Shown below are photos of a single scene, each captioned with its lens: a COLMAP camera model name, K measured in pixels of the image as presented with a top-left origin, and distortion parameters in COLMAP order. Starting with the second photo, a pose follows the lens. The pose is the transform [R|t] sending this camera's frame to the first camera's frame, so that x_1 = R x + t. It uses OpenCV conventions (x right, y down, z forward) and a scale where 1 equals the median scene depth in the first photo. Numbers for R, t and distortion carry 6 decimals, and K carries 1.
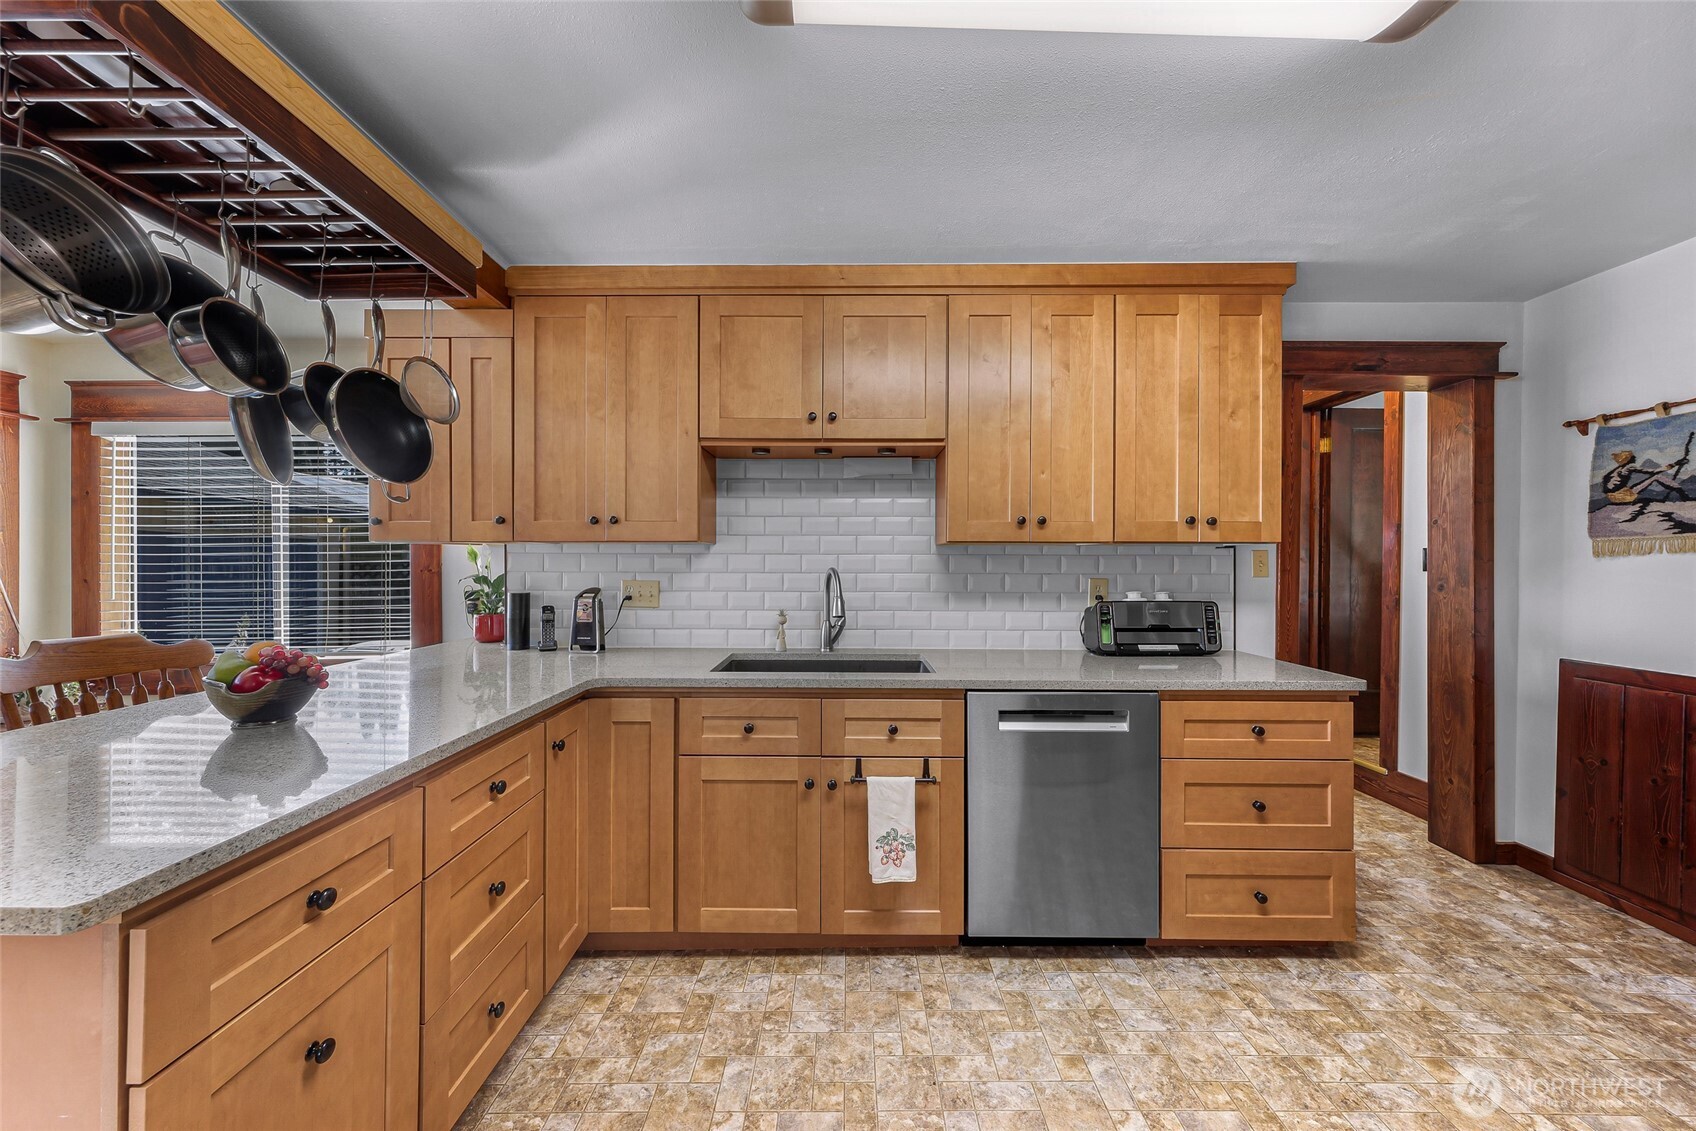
lens RADIAL K [[577.6, 0, 848.0], [0, 577.6, 565.5], [0, 0, 1]] dist [0.000418, -0.000106]
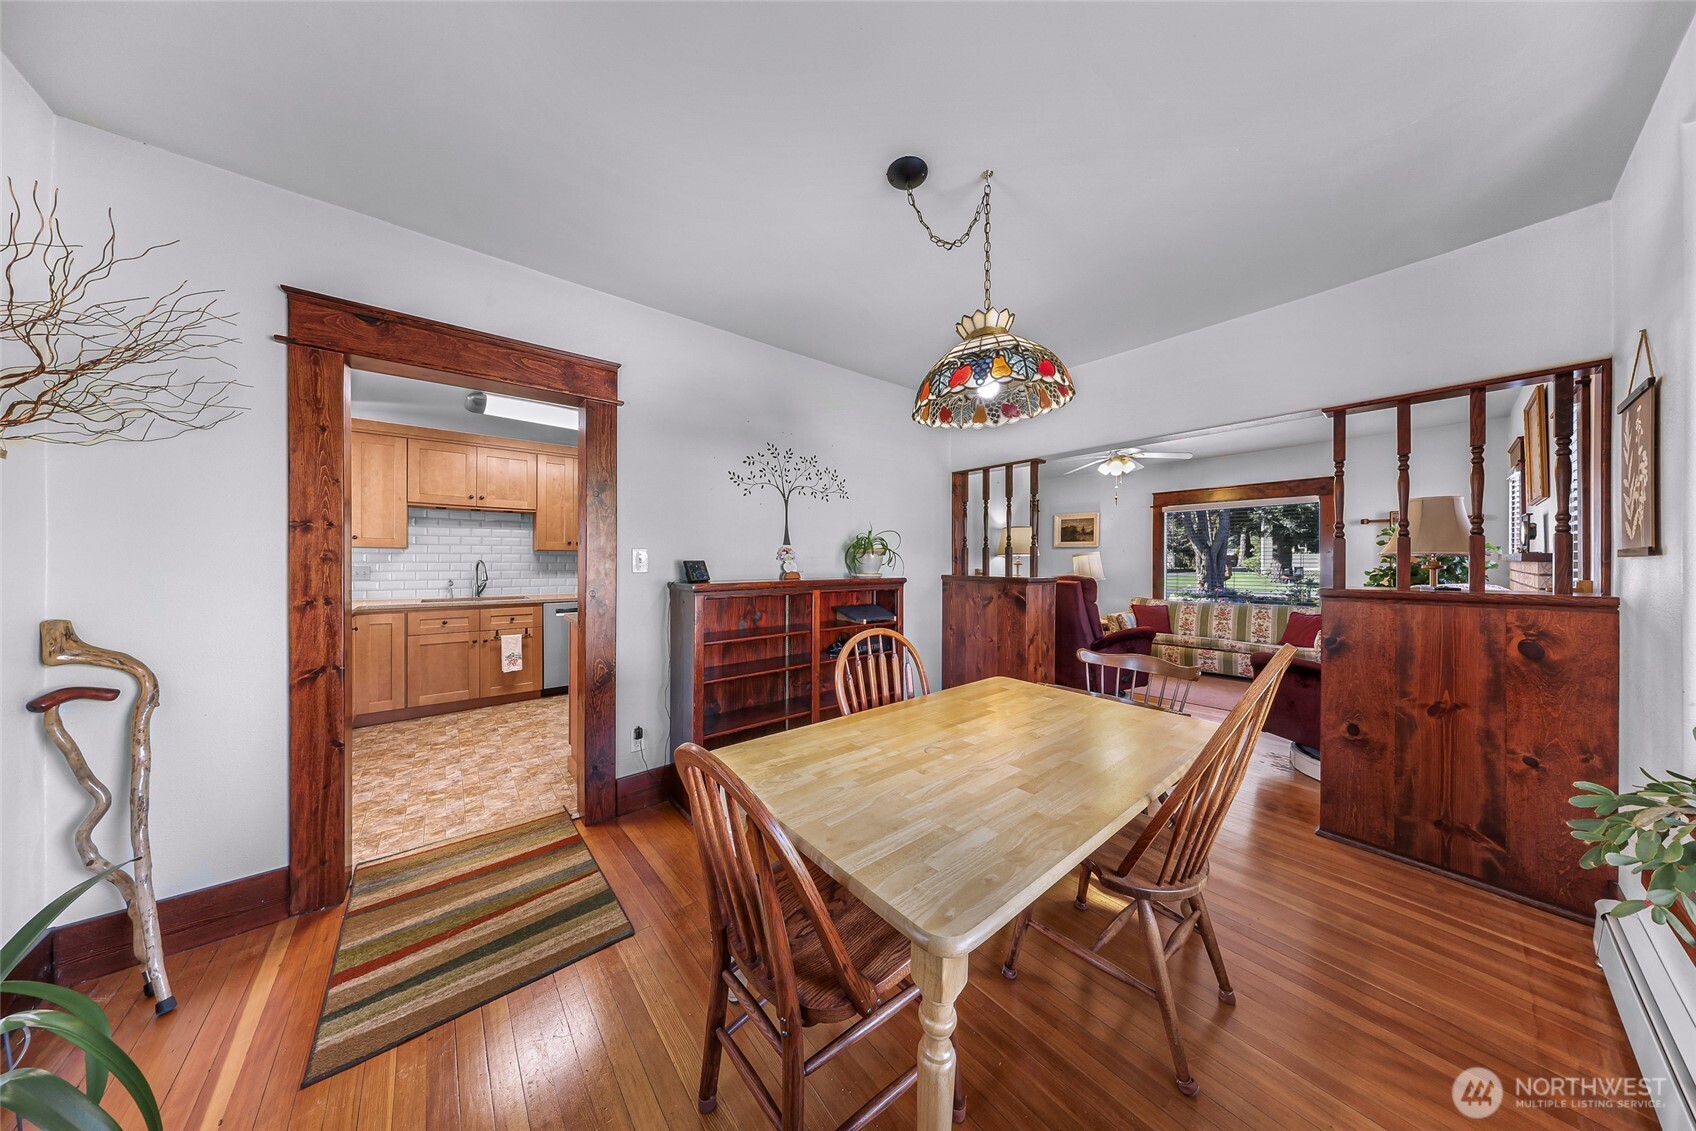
lens RADIAL K [[482.5, 0, 836.5], [0, 482.5, 566.3], [0, 0, 1]] dist [0.000563, 0.000113]
pose [[0.778551, -0.002511, 0.627576, -0.159732], [-0.005165, 0.999932, 0.010408, 0.001441], [-0.627560, -0.011345, 0.778486, -1.736327]]
